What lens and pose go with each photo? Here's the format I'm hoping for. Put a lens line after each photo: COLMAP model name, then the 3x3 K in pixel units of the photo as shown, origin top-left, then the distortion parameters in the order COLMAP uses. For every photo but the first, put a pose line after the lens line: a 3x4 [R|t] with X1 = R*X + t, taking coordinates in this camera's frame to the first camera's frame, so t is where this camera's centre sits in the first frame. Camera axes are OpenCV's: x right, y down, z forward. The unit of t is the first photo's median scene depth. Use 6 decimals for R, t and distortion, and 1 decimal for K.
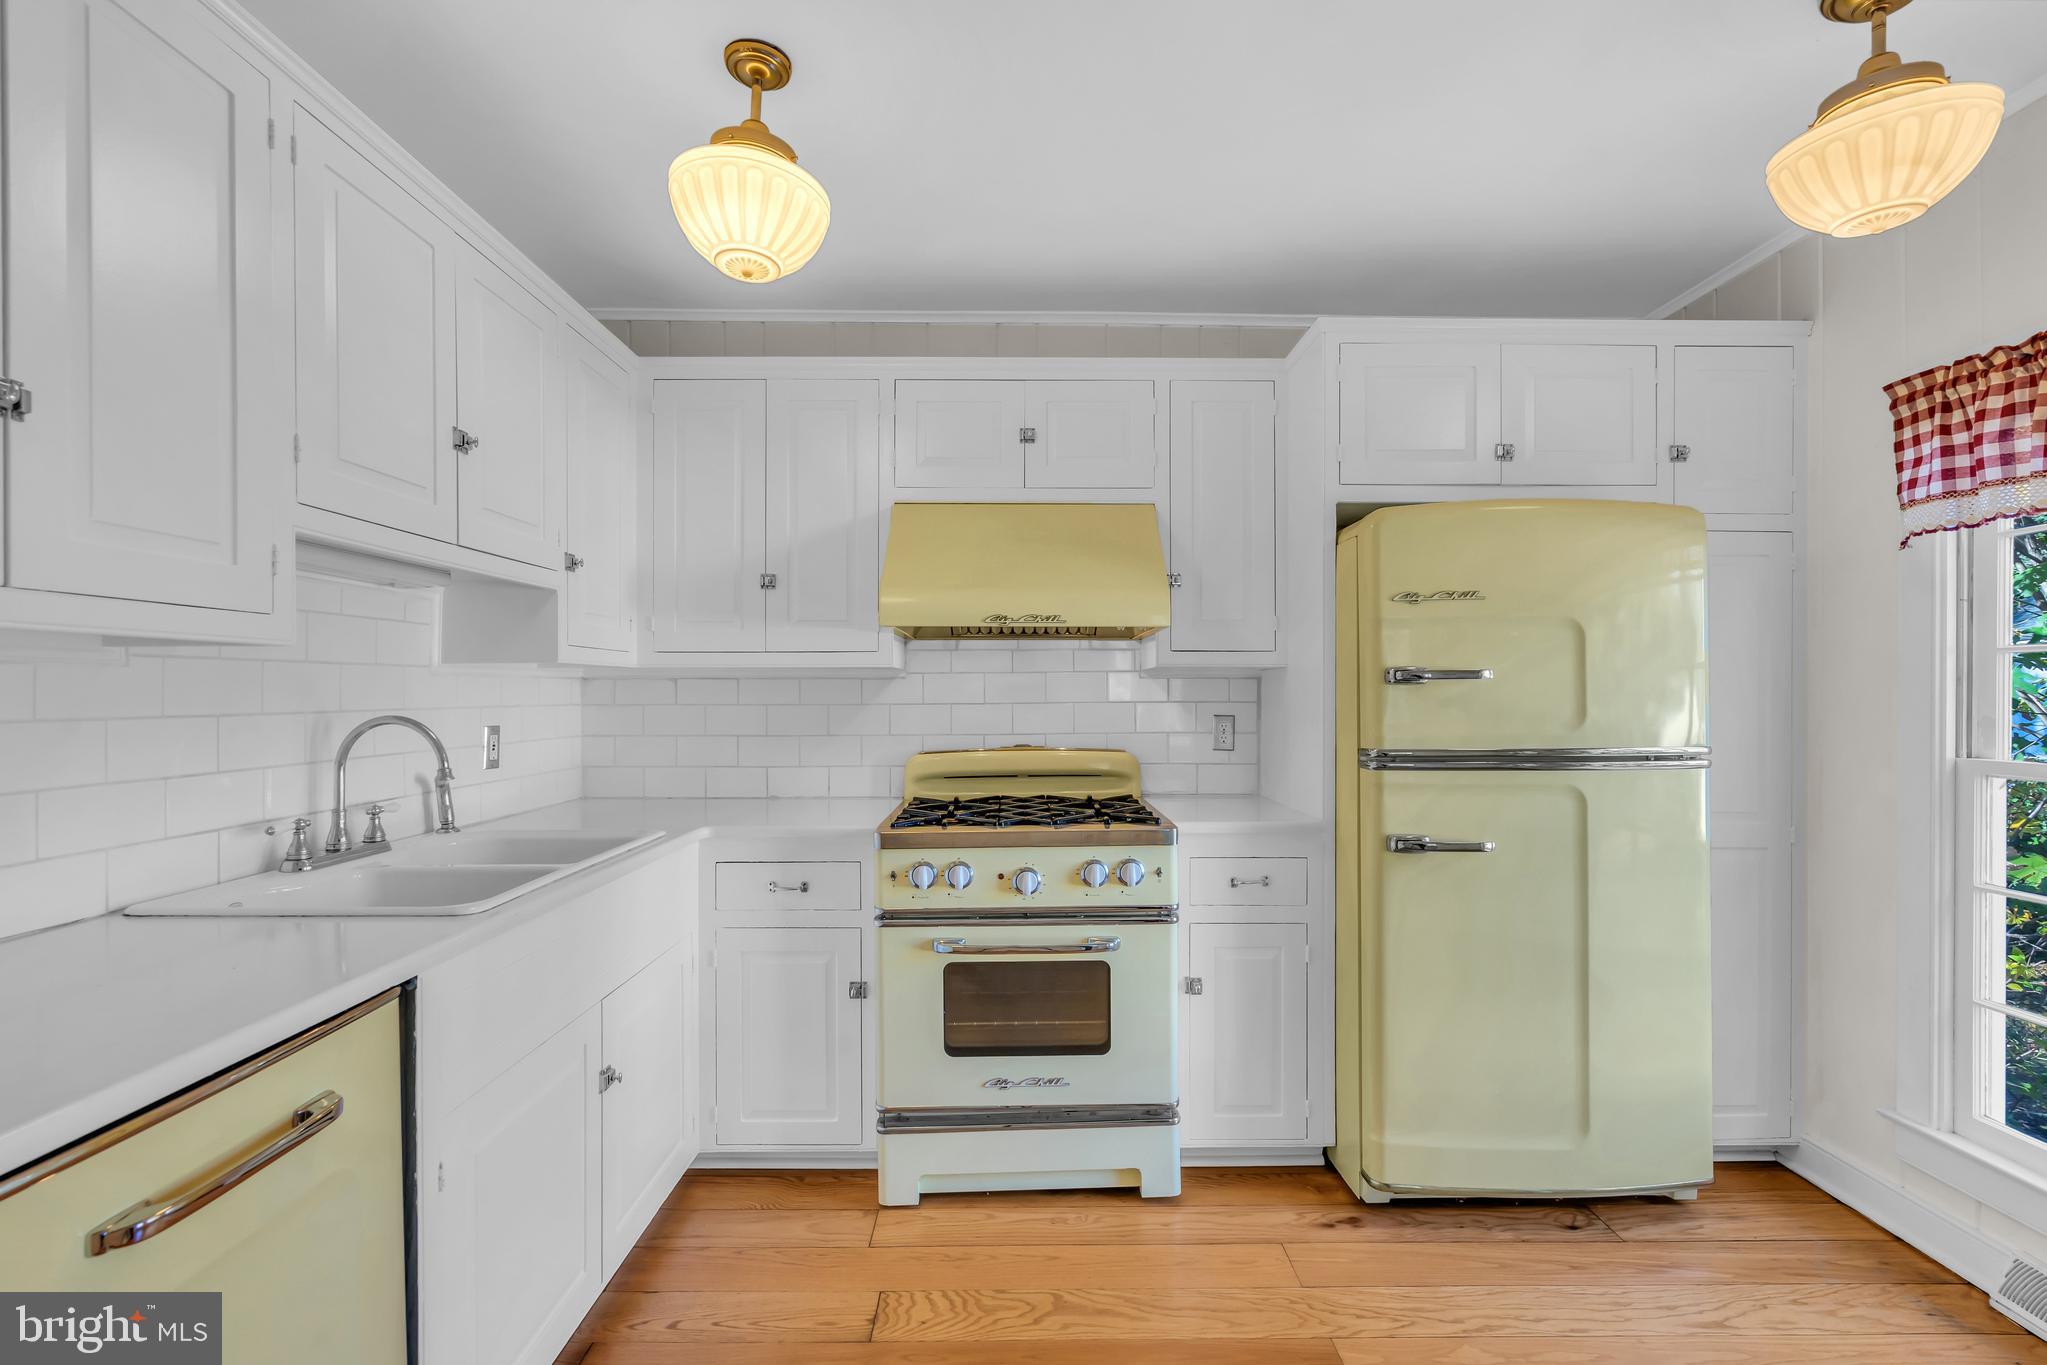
lens RADIAL K [[920.1, 0, 1022.4], [0, 920.1, 691.7], [0, 0, 1]] dist [-0.003193, 0.001706]
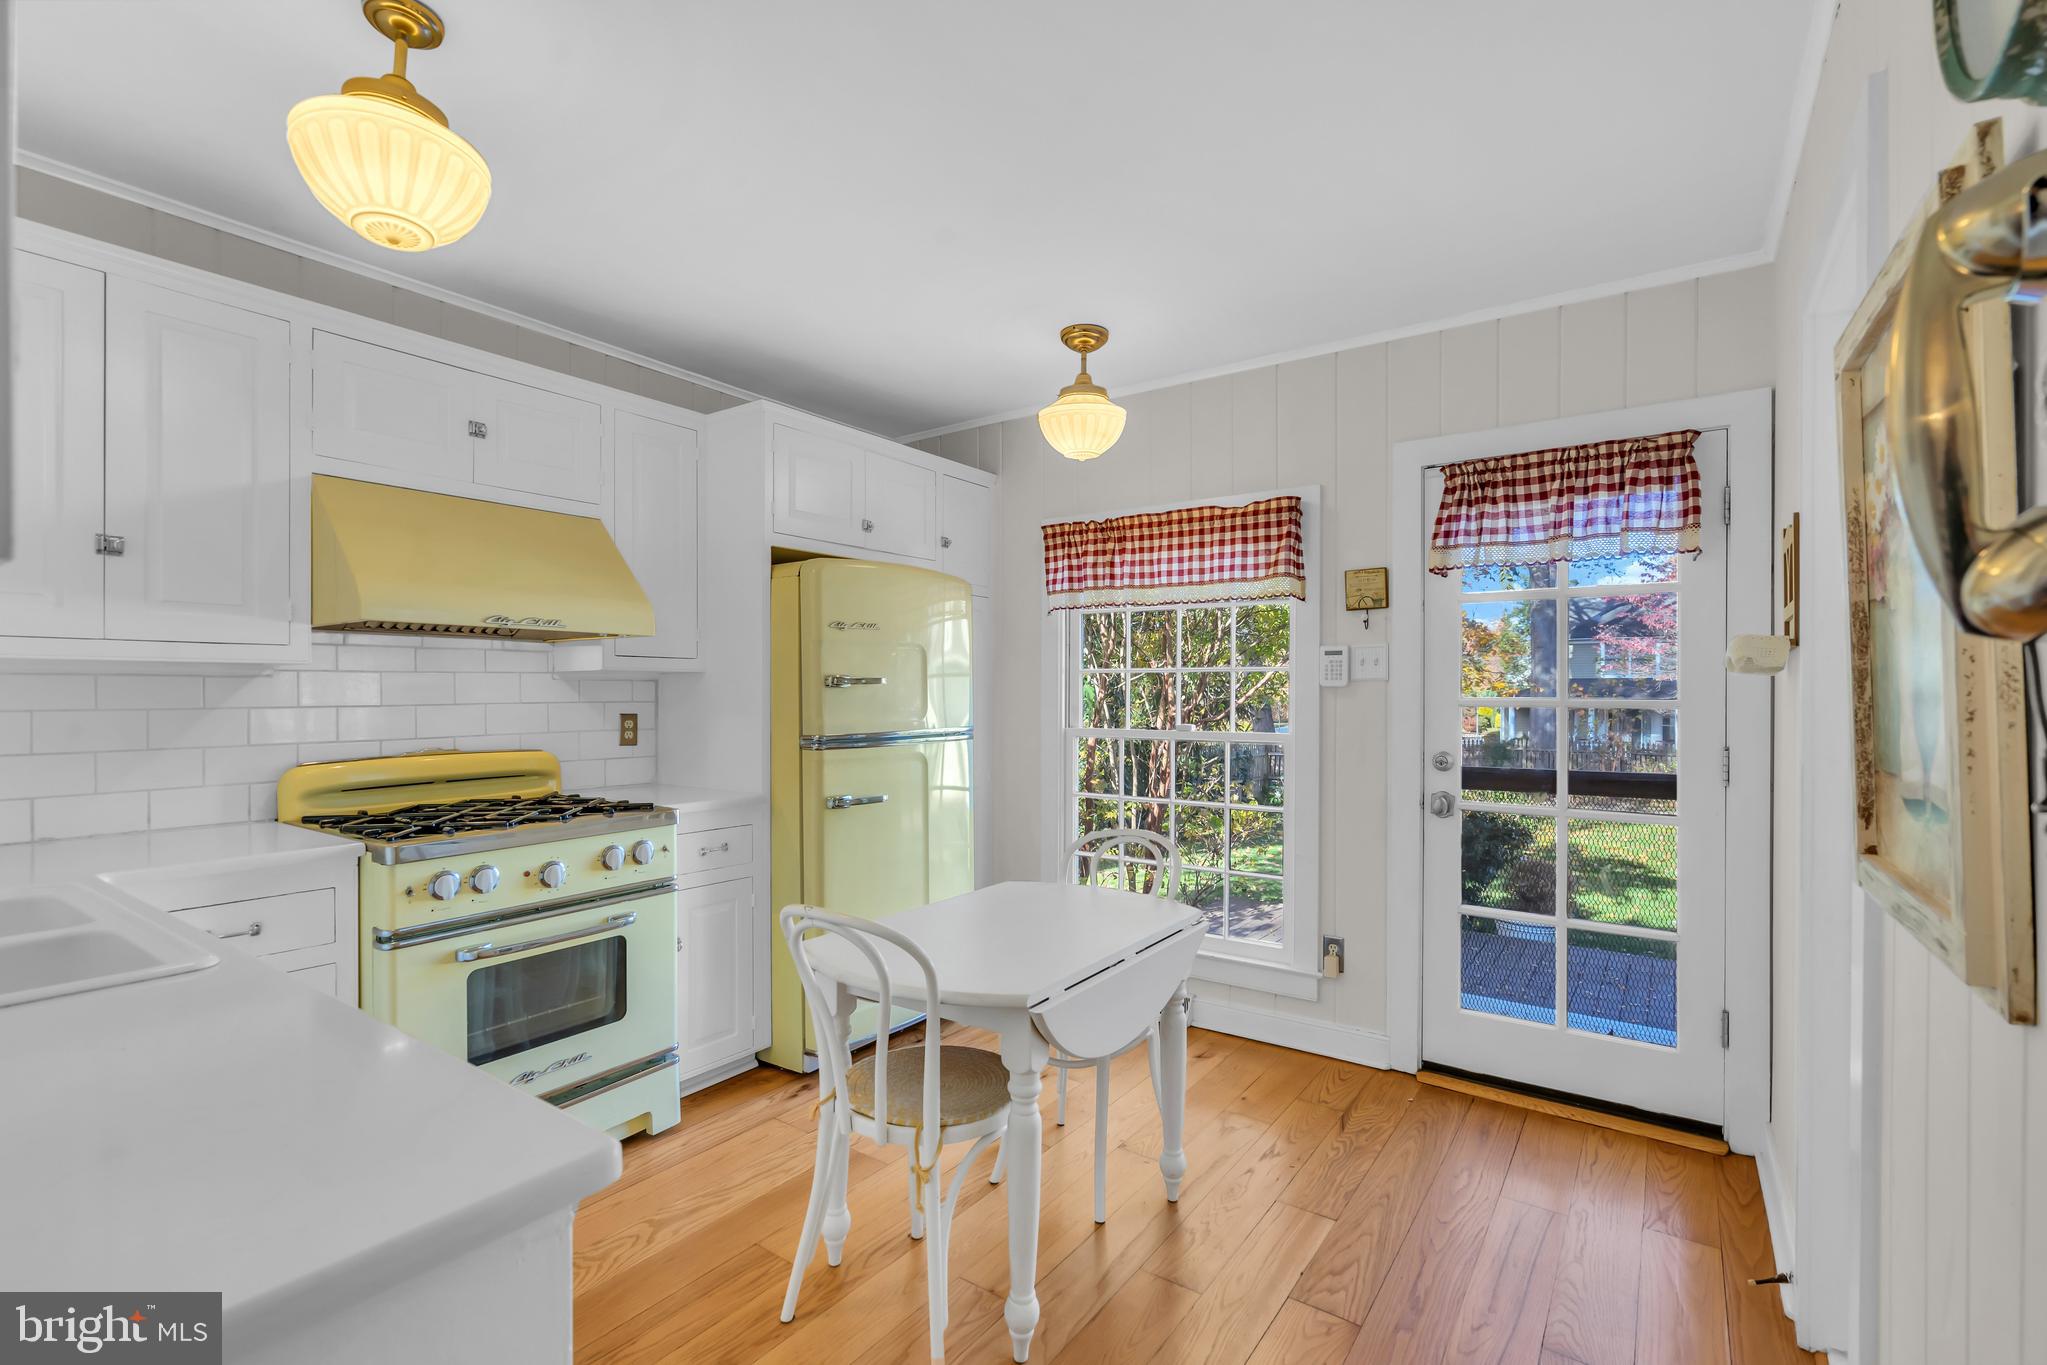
lens RADIAL K [[920.1, 0, 1022.4], [0, 920.1, 691.7], [0, 0, 1]] dist [-0.003193, 0.001706]
pose [[0.586853, 0.001194, 0.809692, -0.544159], [-0.000591, 0.999999, -0.001047, -0.000429], [-0.809693, 0.000136, 0.586854, -0.043637]]
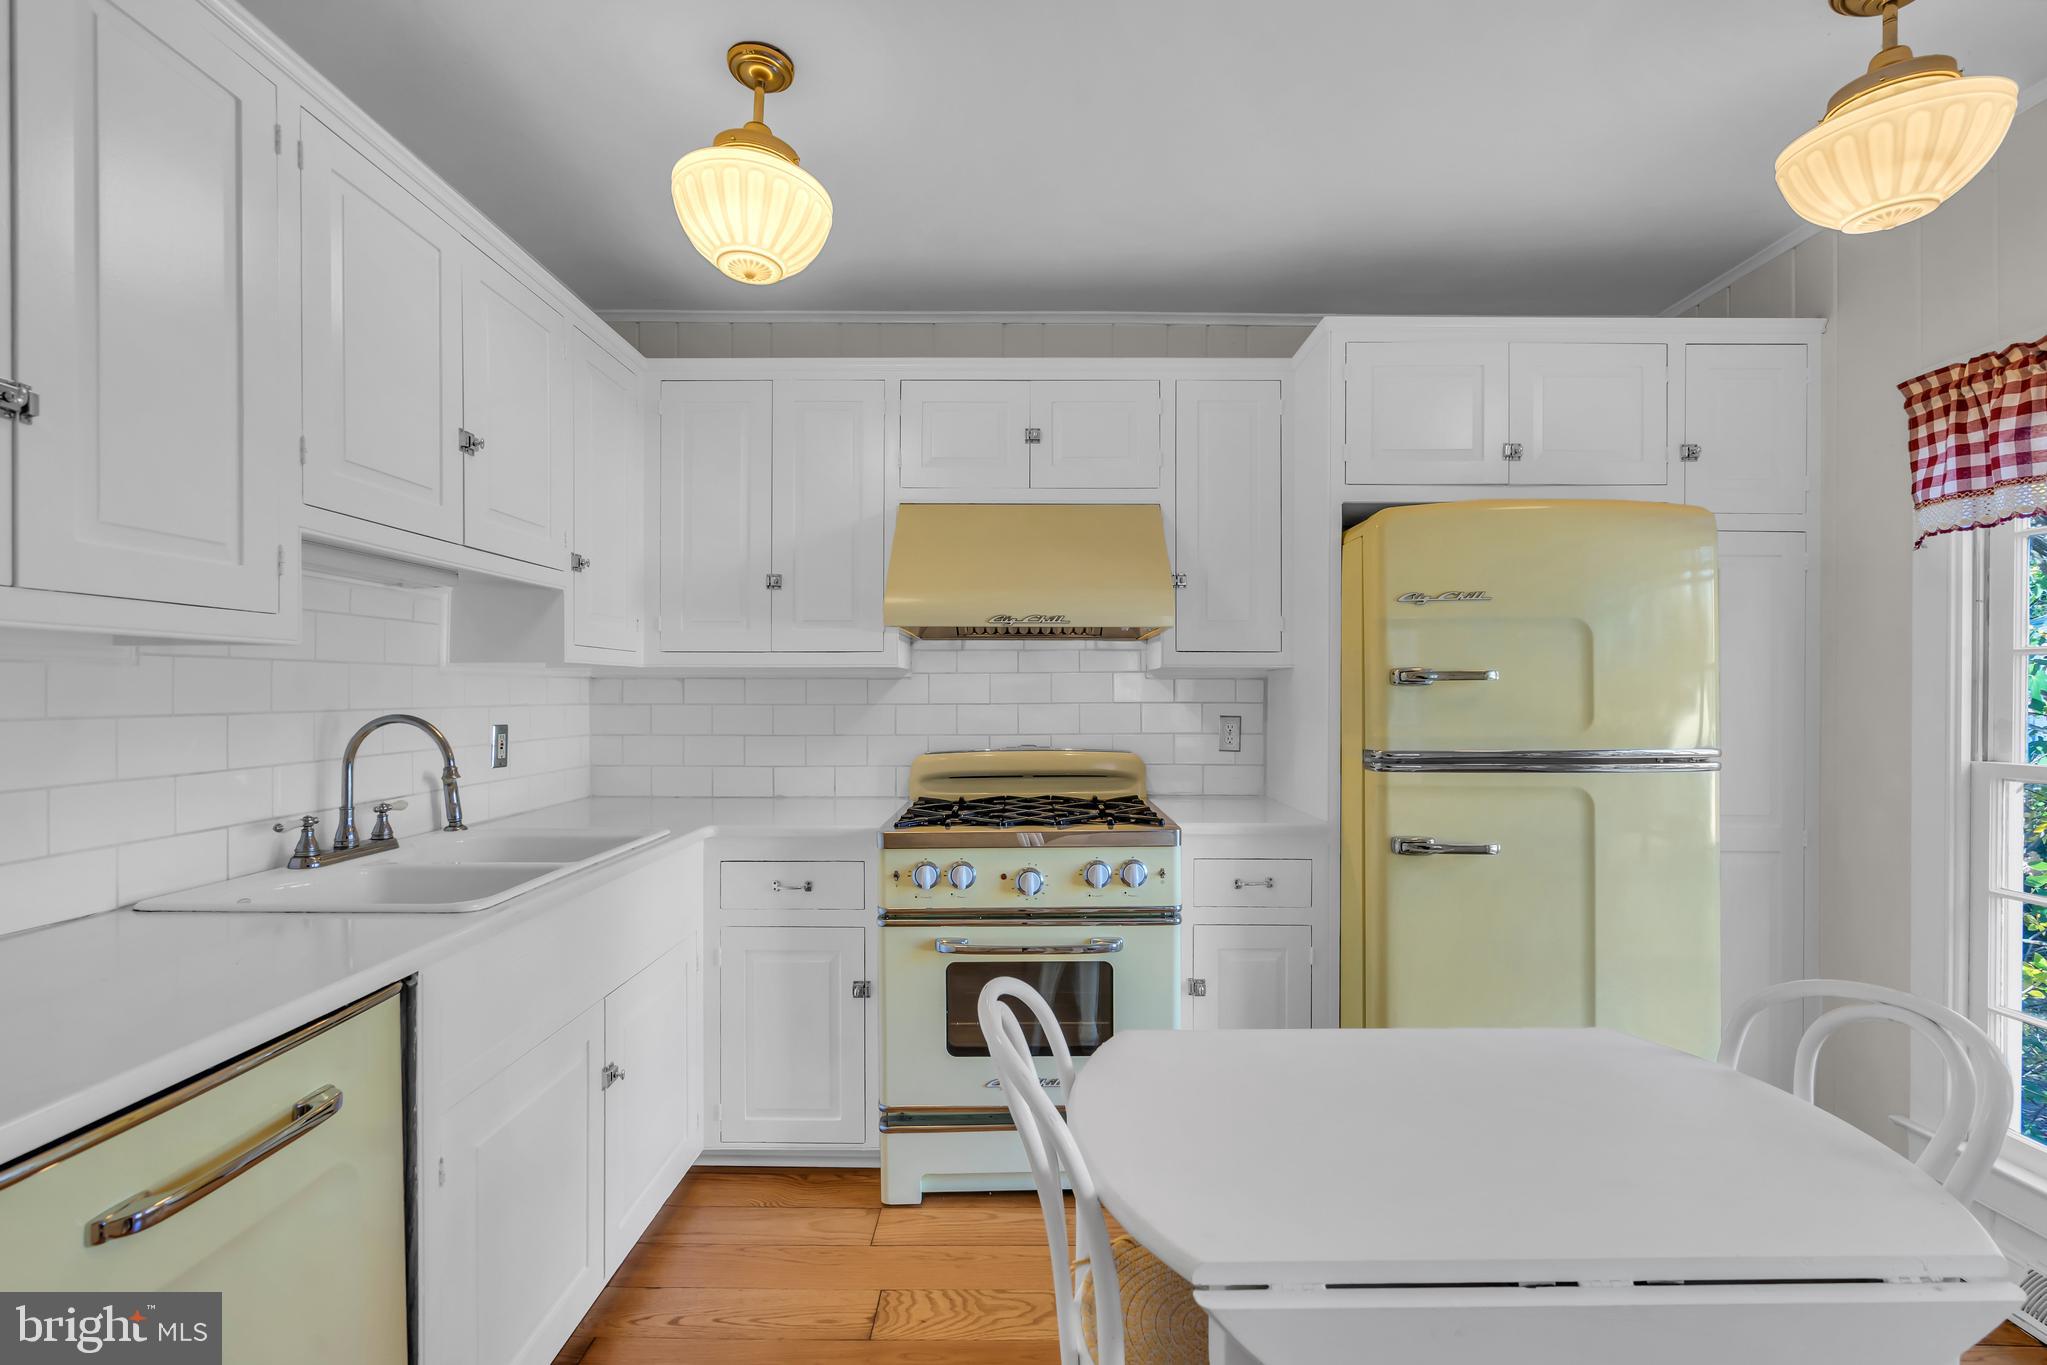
lens RADIAL K [[920.1, 0, 1022.4], [0, 920.1, 691.7], [0, 0, 1]] dist [-0.003193, 0.001706]
pose [[0.999894, 0.002085, -0.014397, 0.011326], [-0.002088, 0.999998, -0.000238, -0.000020], [0.014396, 0.000268, 0.999896, -0.000244]]
